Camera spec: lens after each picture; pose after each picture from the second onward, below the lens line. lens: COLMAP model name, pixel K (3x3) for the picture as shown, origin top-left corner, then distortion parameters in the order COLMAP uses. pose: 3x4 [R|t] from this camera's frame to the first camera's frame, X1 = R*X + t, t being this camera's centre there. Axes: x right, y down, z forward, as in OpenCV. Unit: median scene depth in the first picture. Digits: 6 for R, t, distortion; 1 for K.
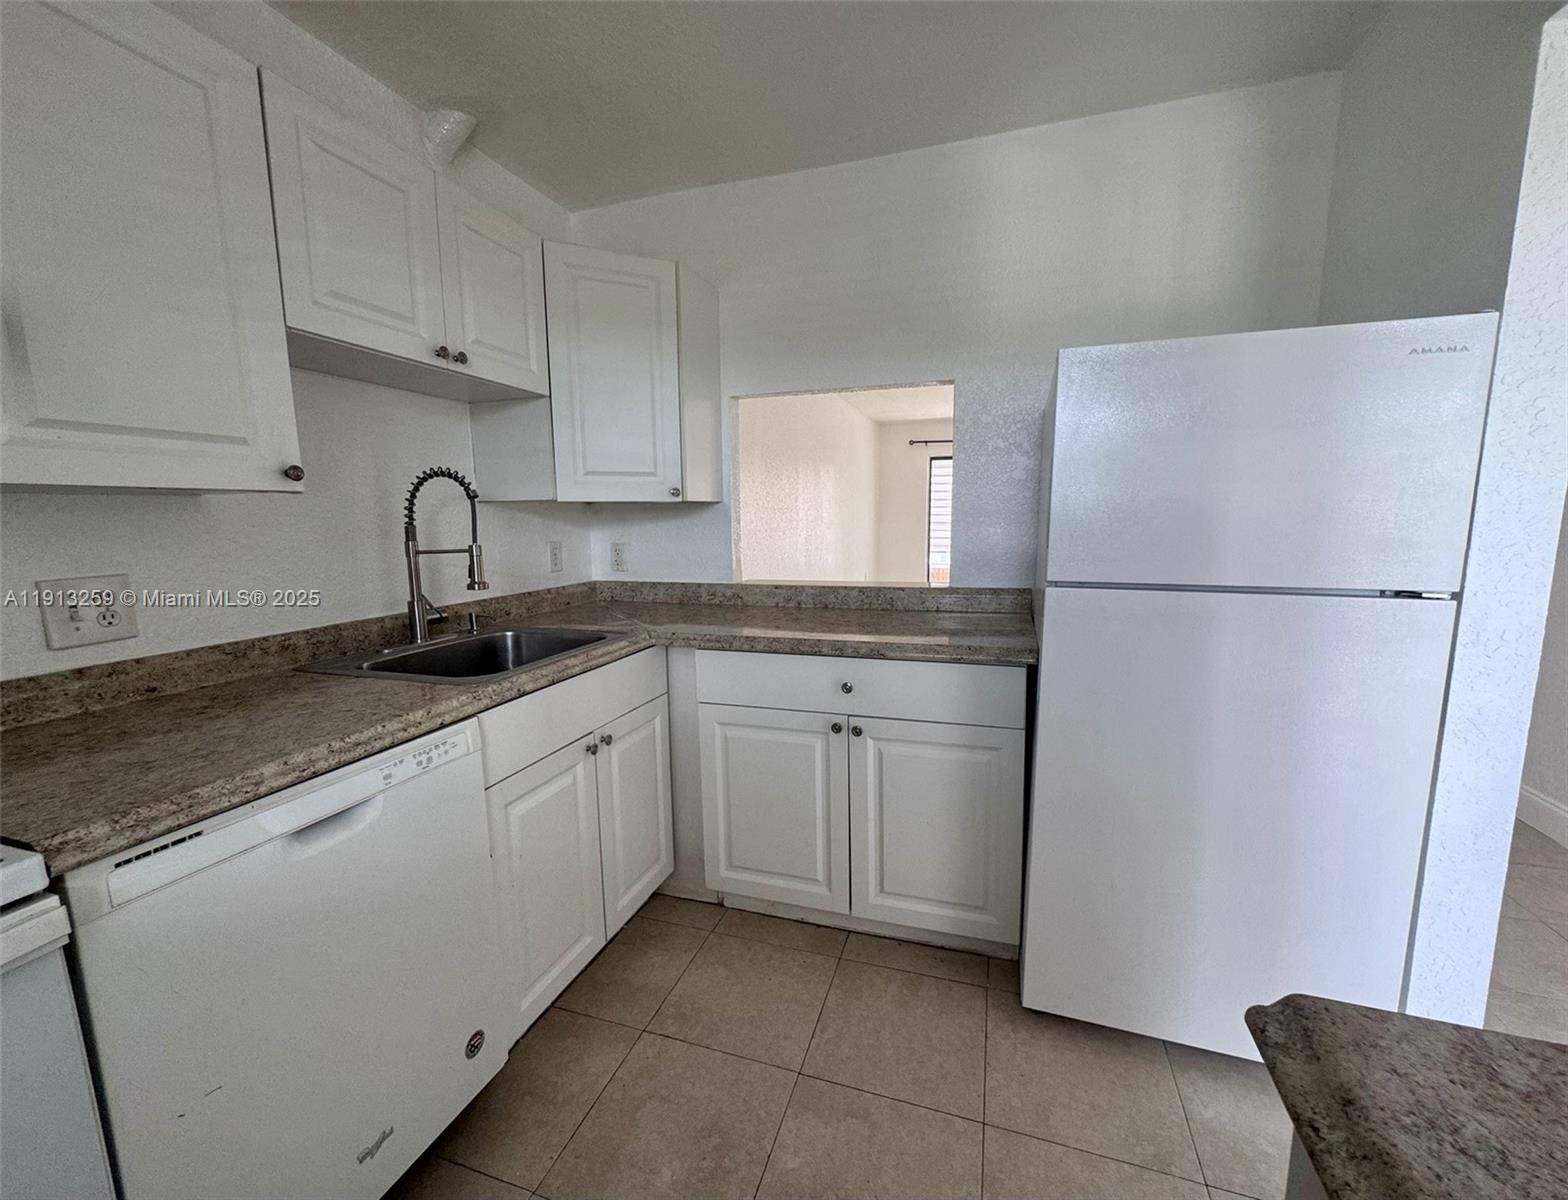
lens RADIAL K [[647.9, 0, 777.9], [0, 647.9, 607.5], [0, 0, 1]] dist [0.000560, 0.000205]
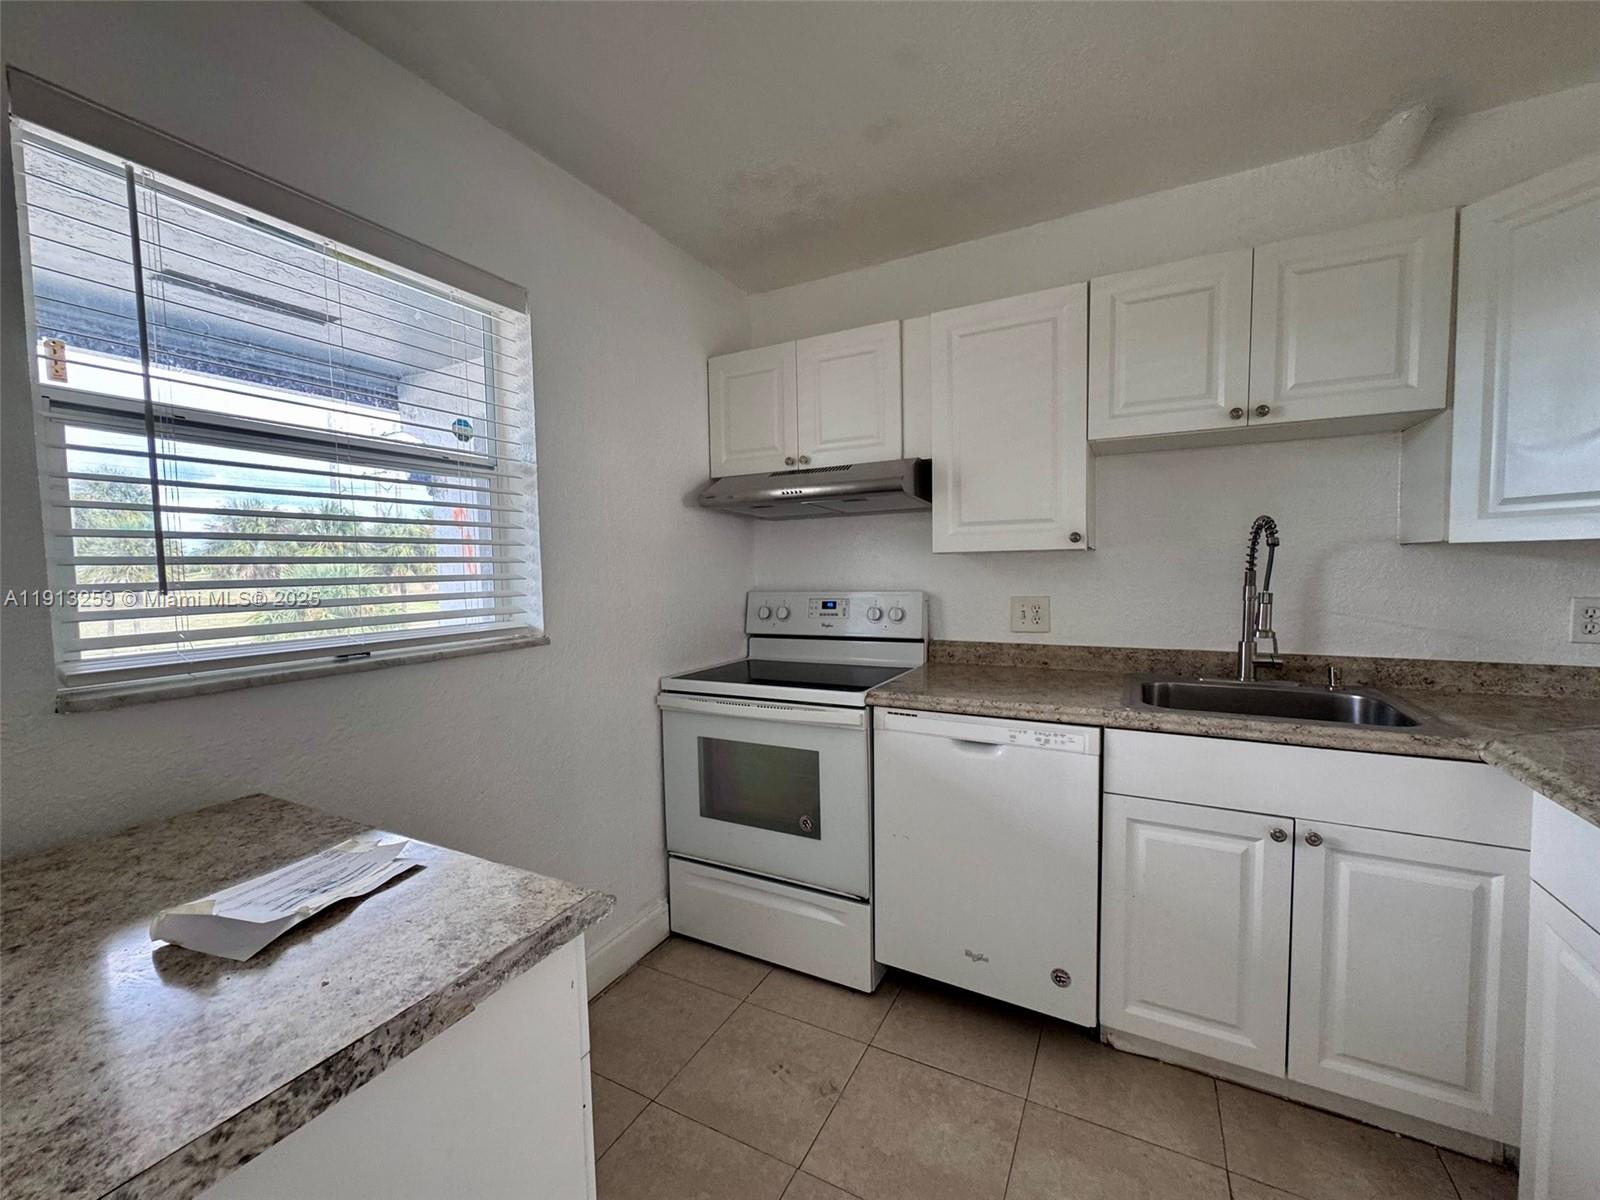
lens RADIAL K [[639.3, 0, 800.4], [0, 639.3, 603.8], [0, 0, 1]] dist [-0.001617, -0.000267]
pose [[-0.167705, 0.073449, -0.983097, 0.706983], [-0.121159, 0.988125, 0.094493, -0.098479], [0.978364, 0.134958, -0.156815, 0.526273]]
